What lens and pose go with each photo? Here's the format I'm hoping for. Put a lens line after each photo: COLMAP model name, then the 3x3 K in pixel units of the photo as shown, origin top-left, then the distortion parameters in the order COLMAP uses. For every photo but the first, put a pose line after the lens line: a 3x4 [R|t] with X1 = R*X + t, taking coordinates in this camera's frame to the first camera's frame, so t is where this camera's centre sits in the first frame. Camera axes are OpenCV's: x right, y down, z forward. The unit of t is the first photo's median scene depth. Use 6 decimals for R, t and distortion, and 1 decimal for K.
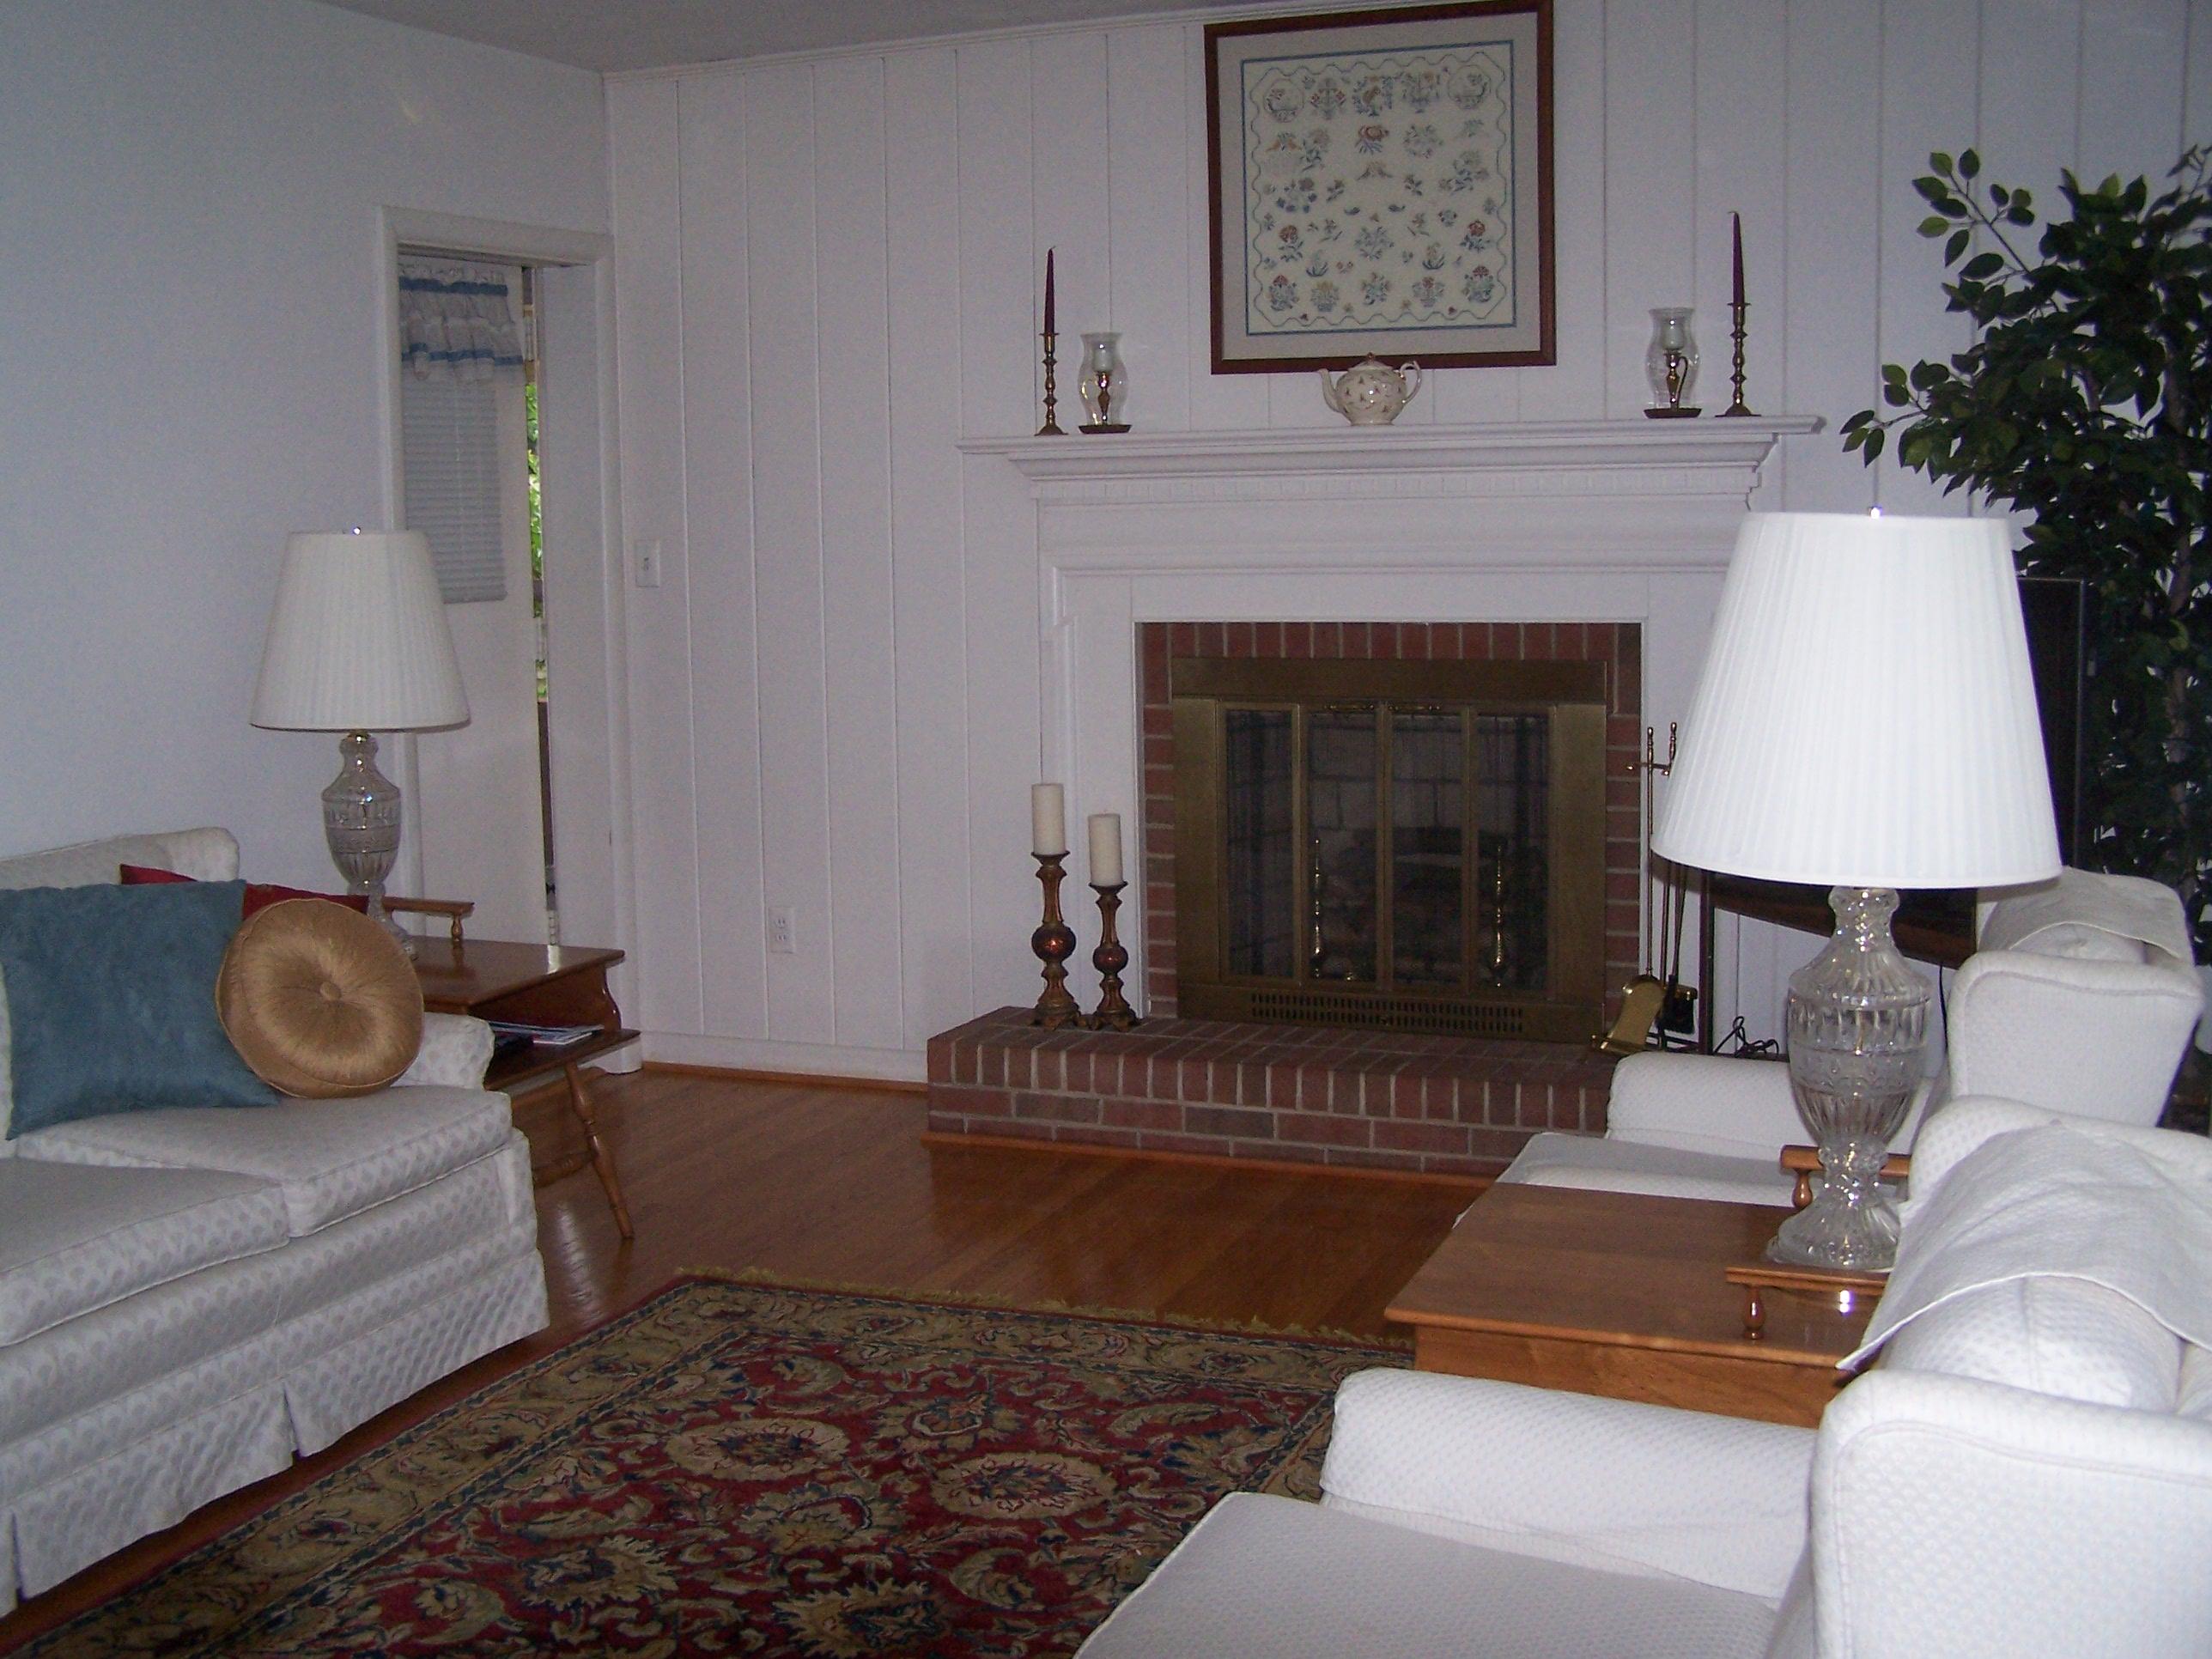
lens RADIAL K [[2620.1, 0, 1106.0], [0, 2620.1, 829.5], [0, 0, 1]] dist [-0.215944, 0.553586]
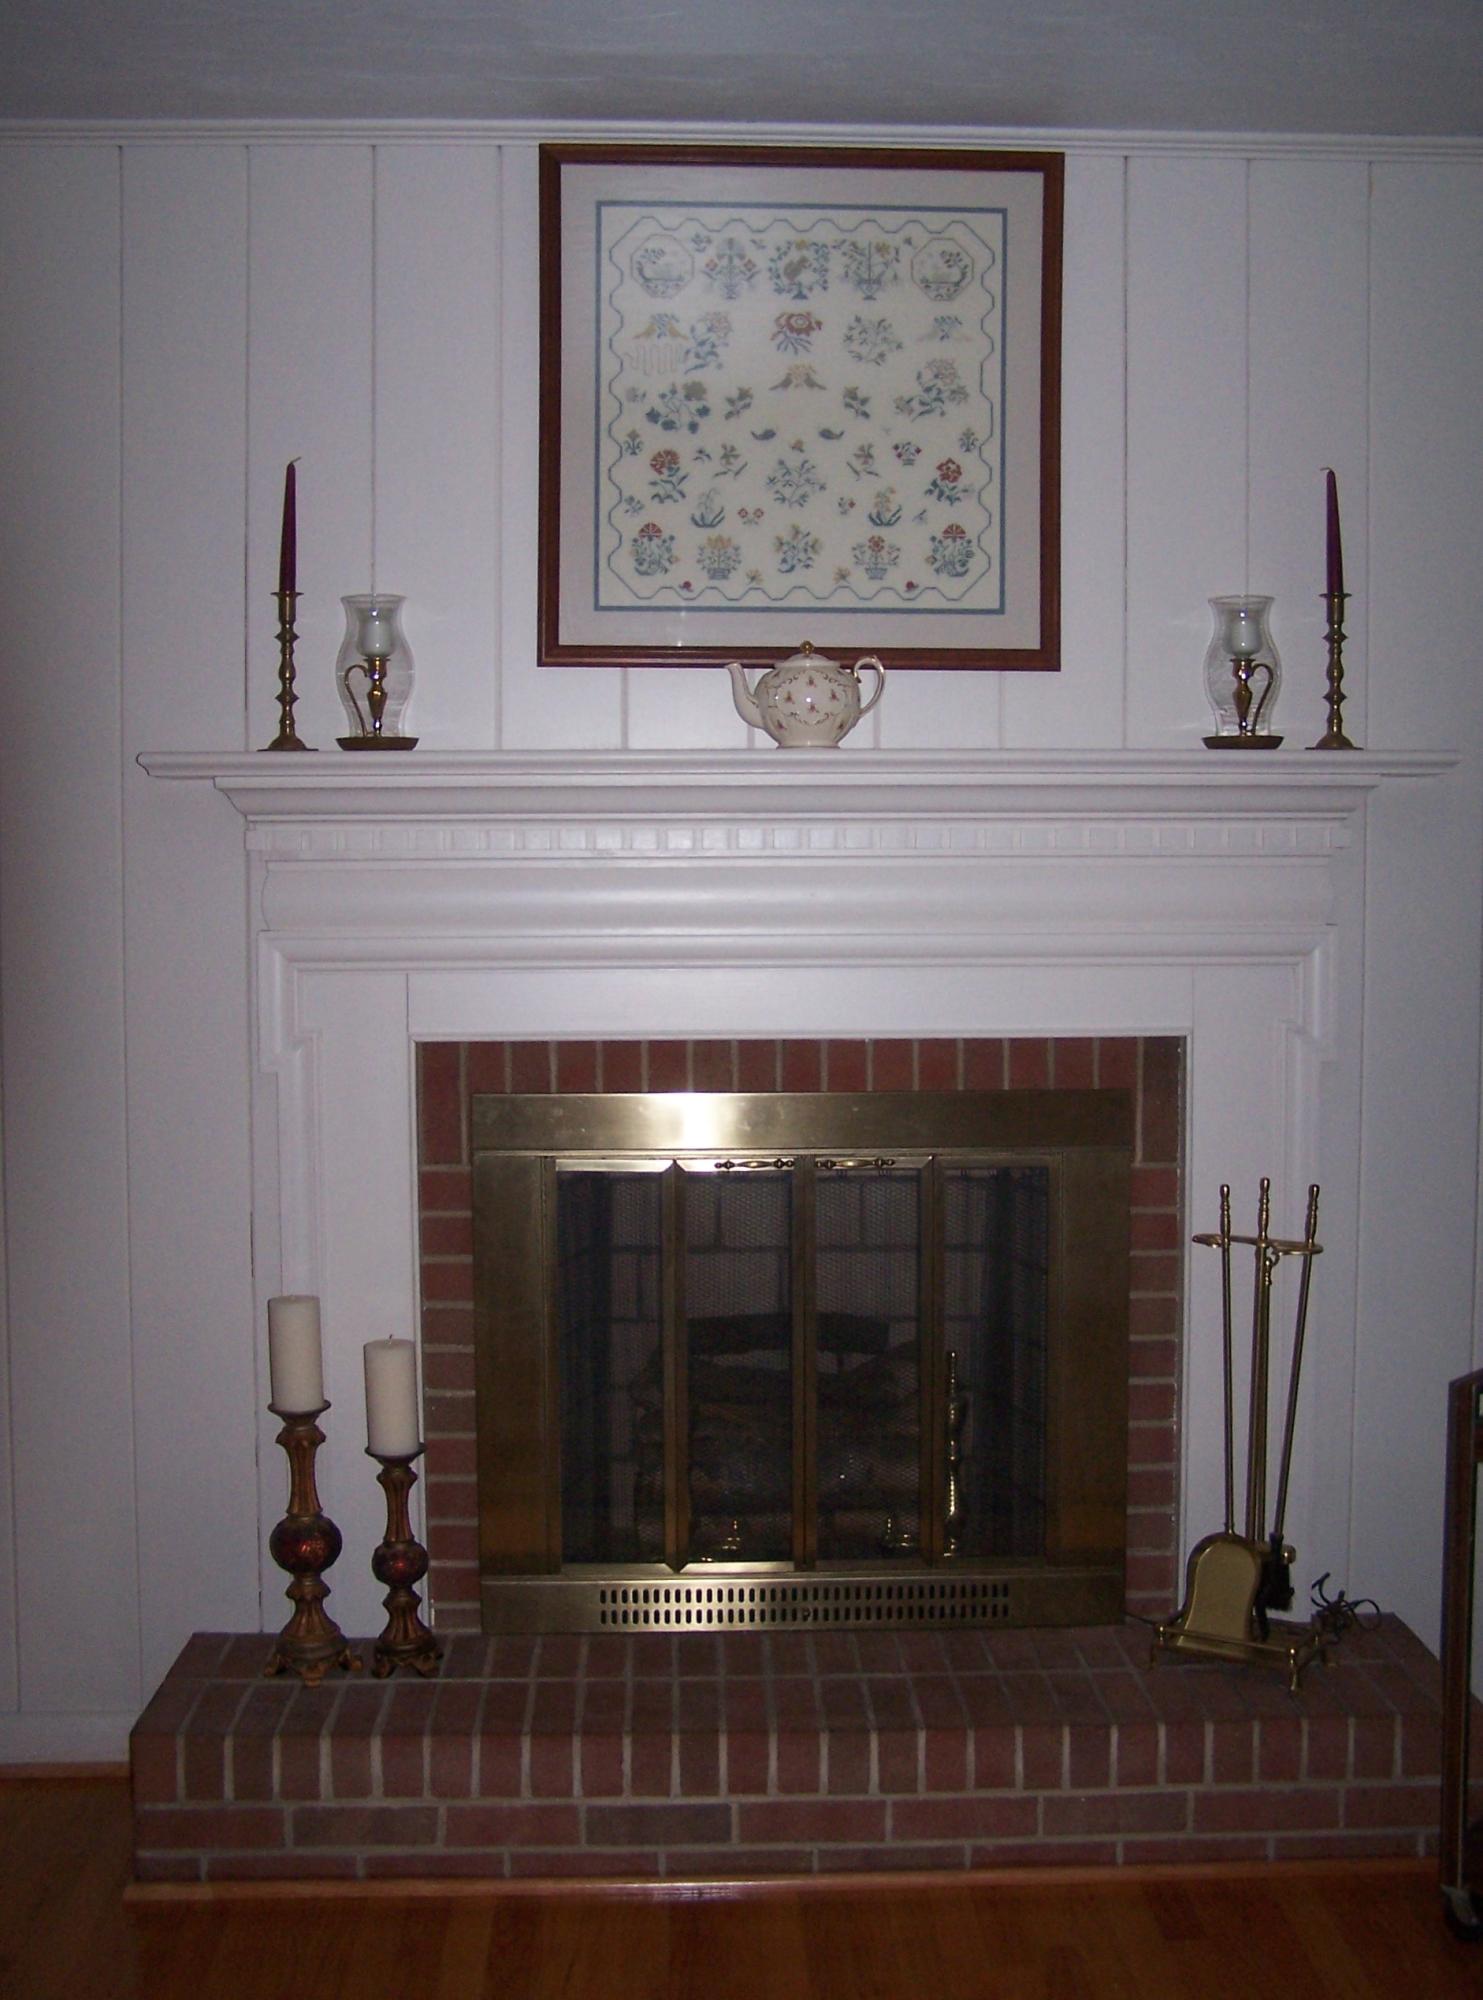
lens RADIAL K [[2306.6, 0, 741.5], [0, 2306.6, 1000.0], [0, 0, 1]] dist [-0.184050, 0.306524]
pose [[0.906232, -0.009738, 0.422669, -0.060423], [0.037760, 0.997604, -0.057976, -0.020512], [-0.421091, 0.068500, 0.904428, 0.171922]]
